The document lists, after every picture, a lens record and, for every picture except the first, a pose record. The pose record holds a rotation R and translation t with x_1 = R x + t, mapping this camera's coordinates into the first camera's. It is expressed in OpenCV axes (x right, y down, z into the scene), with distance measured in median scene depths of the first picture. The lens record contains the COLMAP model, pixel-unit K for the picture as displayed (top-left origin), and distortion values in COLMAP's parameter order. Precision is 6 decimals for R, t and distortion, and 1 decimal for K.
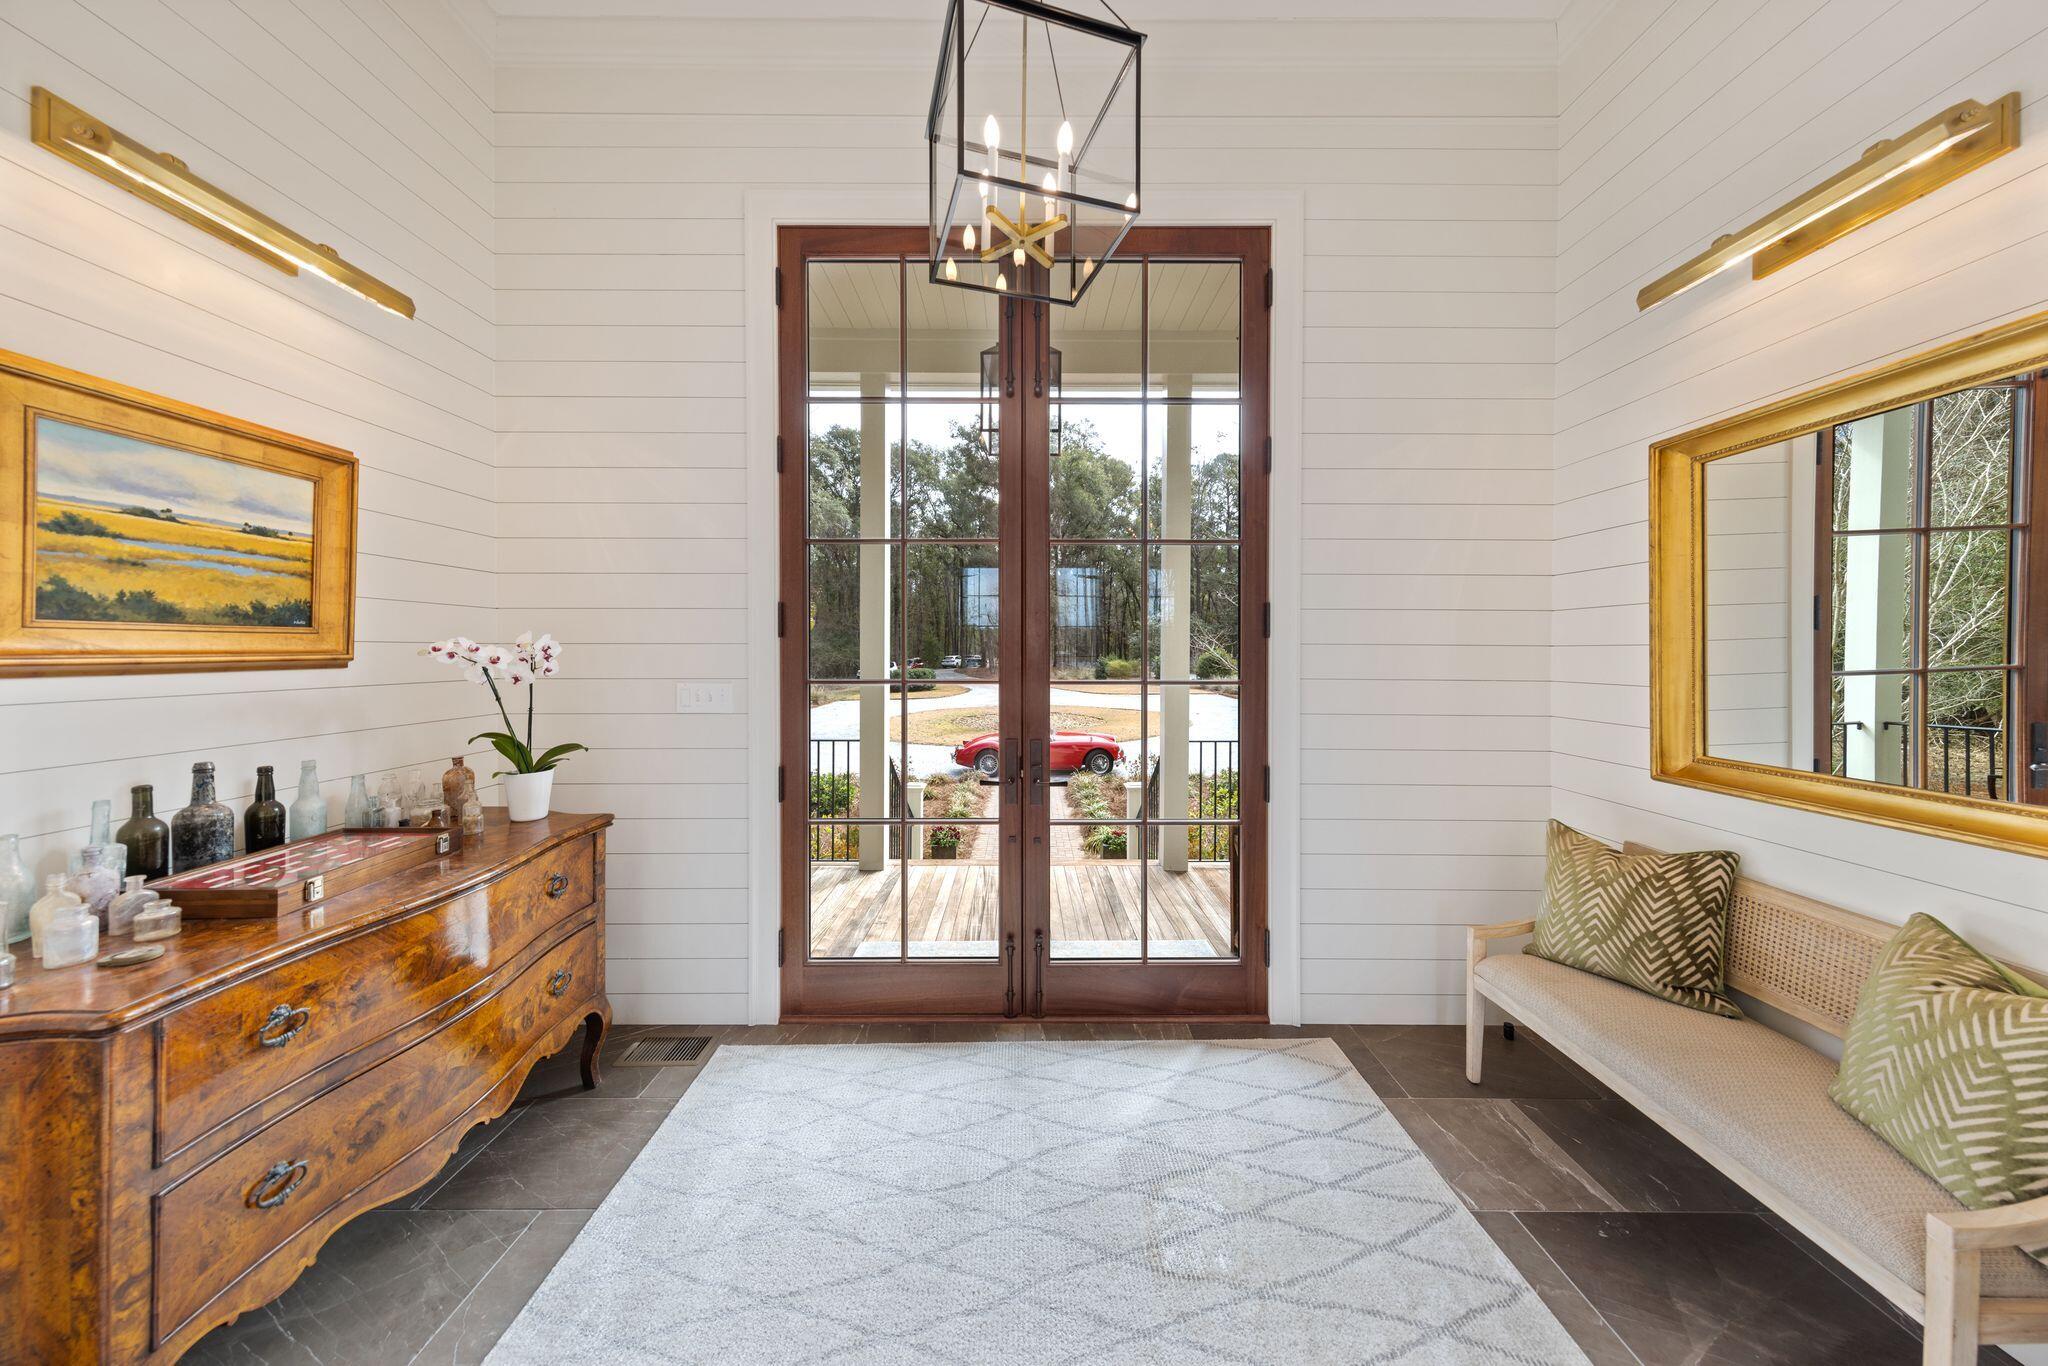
lens RADIAL K [[630.1, 0, 1031.9], [0, 630.1, 659.1], [0, 0, 1]] dist [-0.012099, -0.000044]
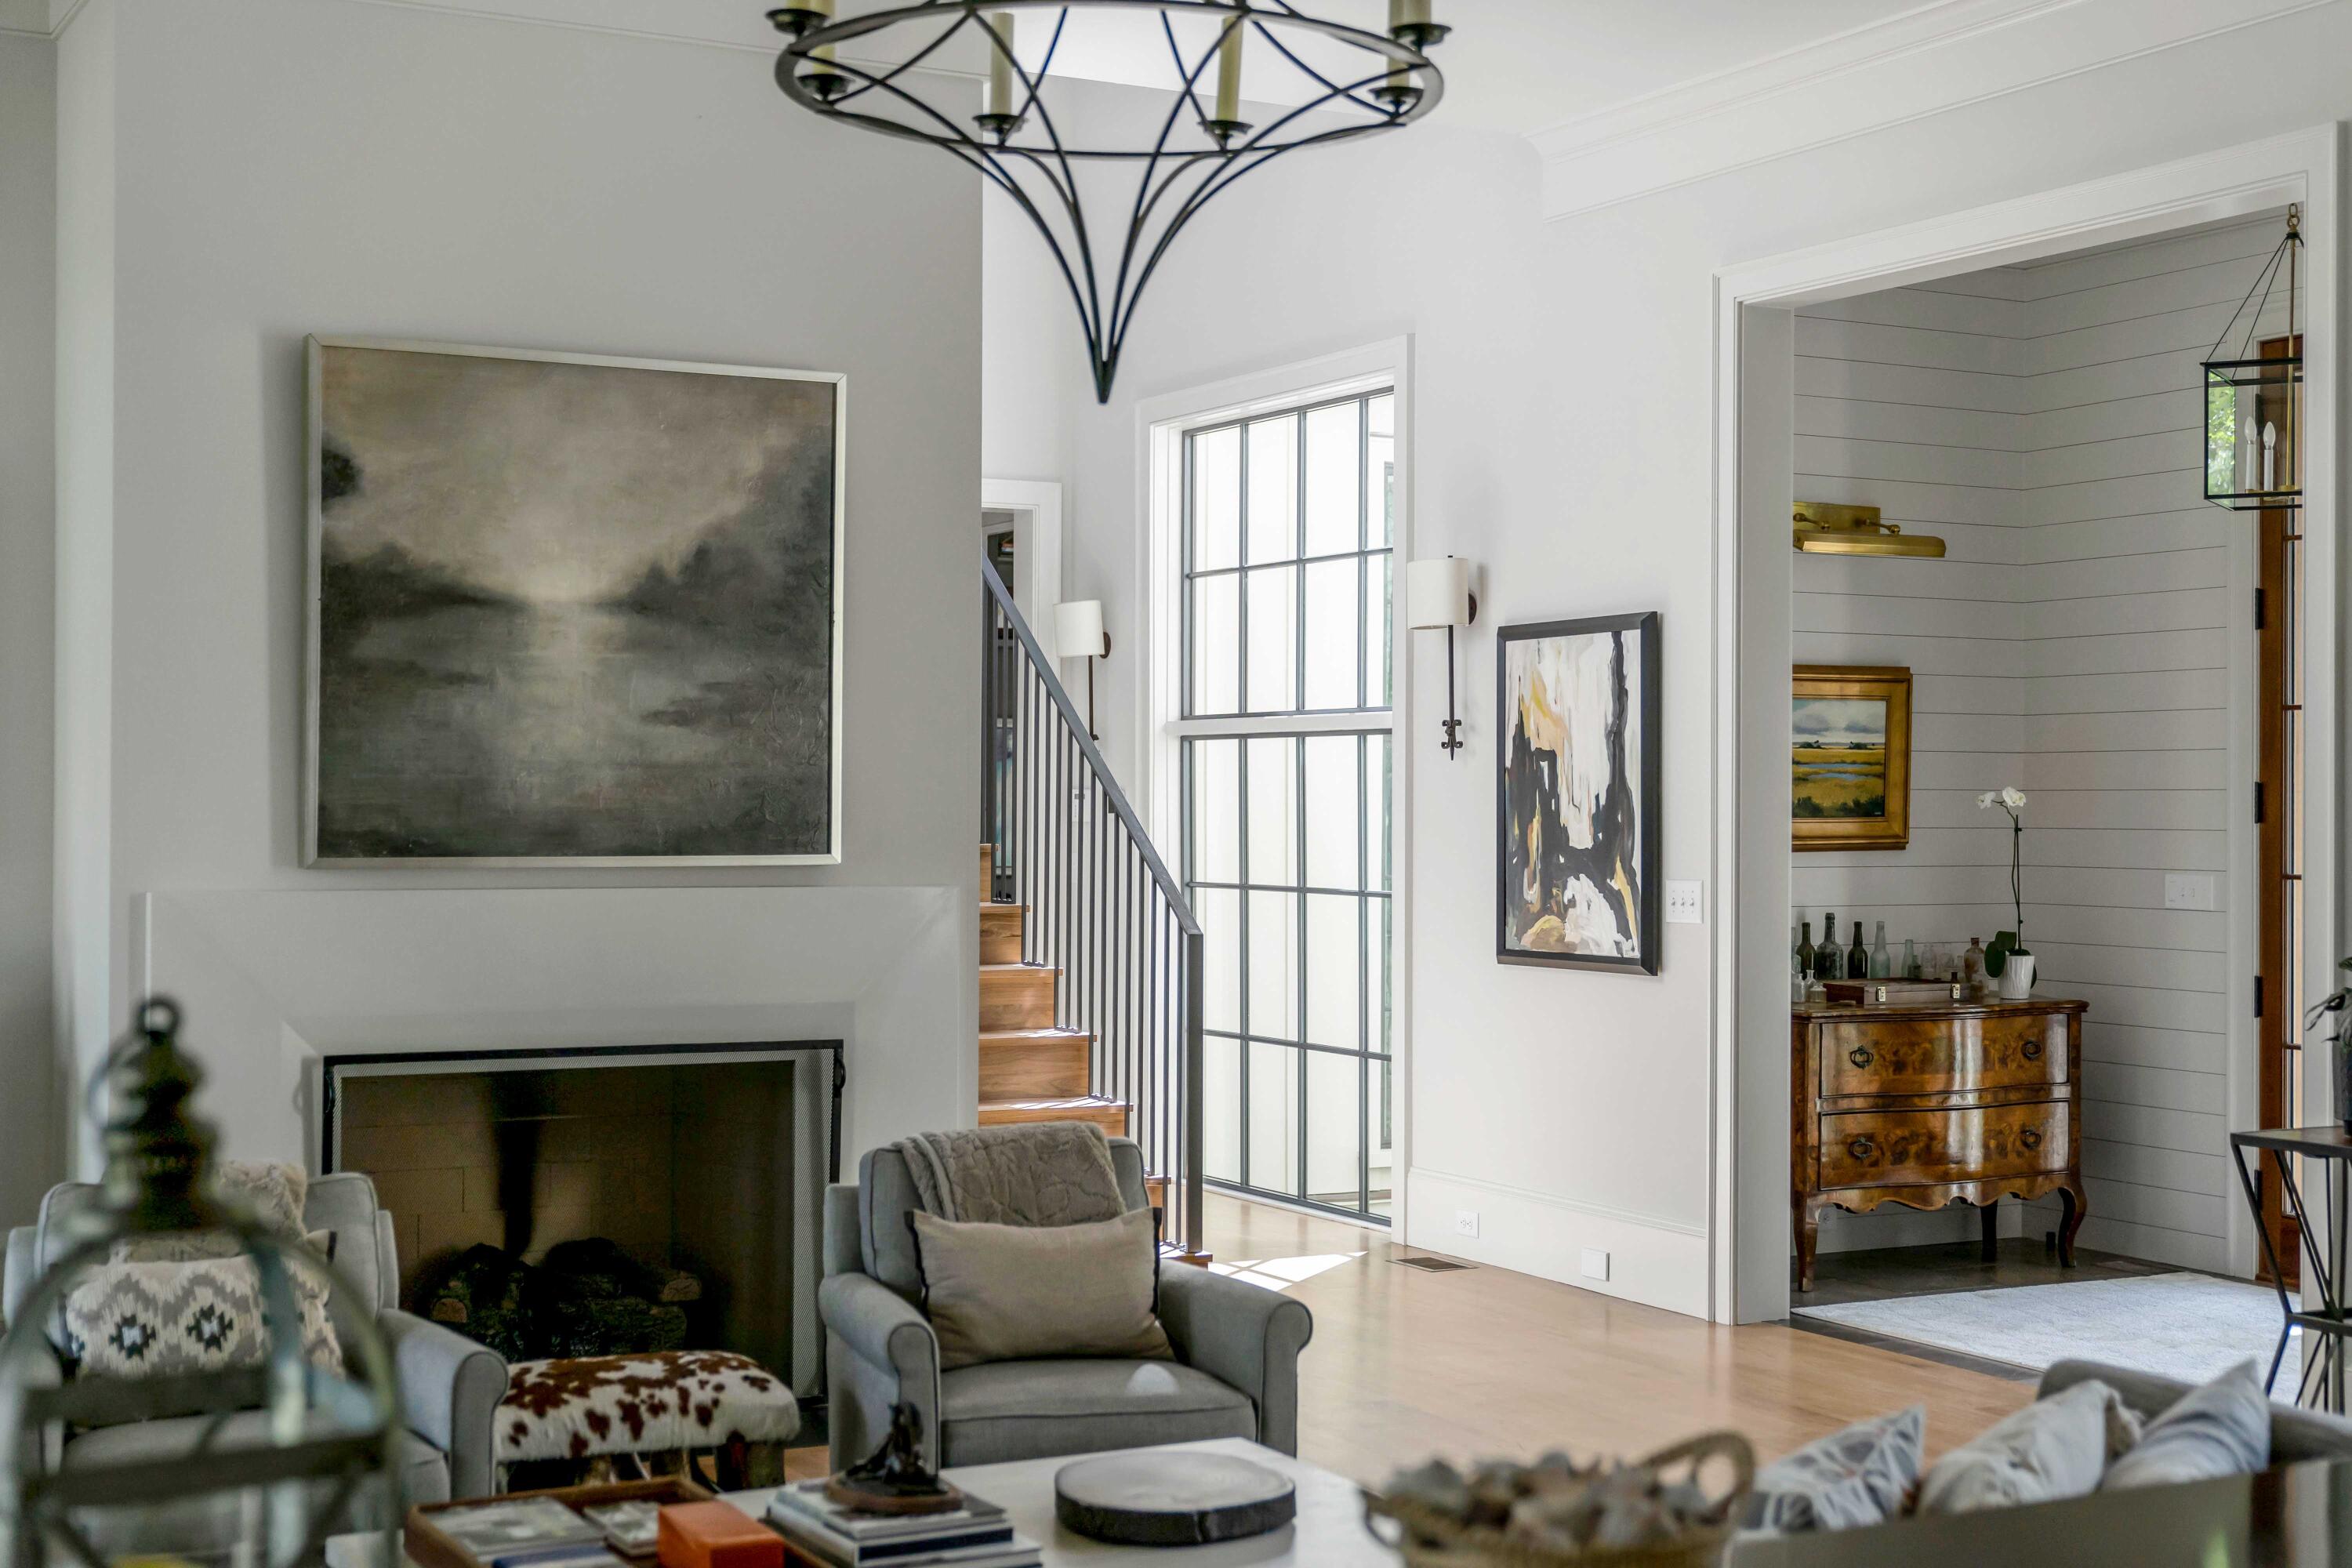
lens RADIAL K [[3104.4, 0, 1176.0], [0, 3104.4, 784.0], [0, 0, 1]] dist [0.014704, -0.004532]
pose [[0.460100, -0.000452, -0.887867, 3.987673], [-0.016939, 0.999813, -0.009287, -0.036823], [0.887706, 0.019312, 0.460006, -3.356955]]
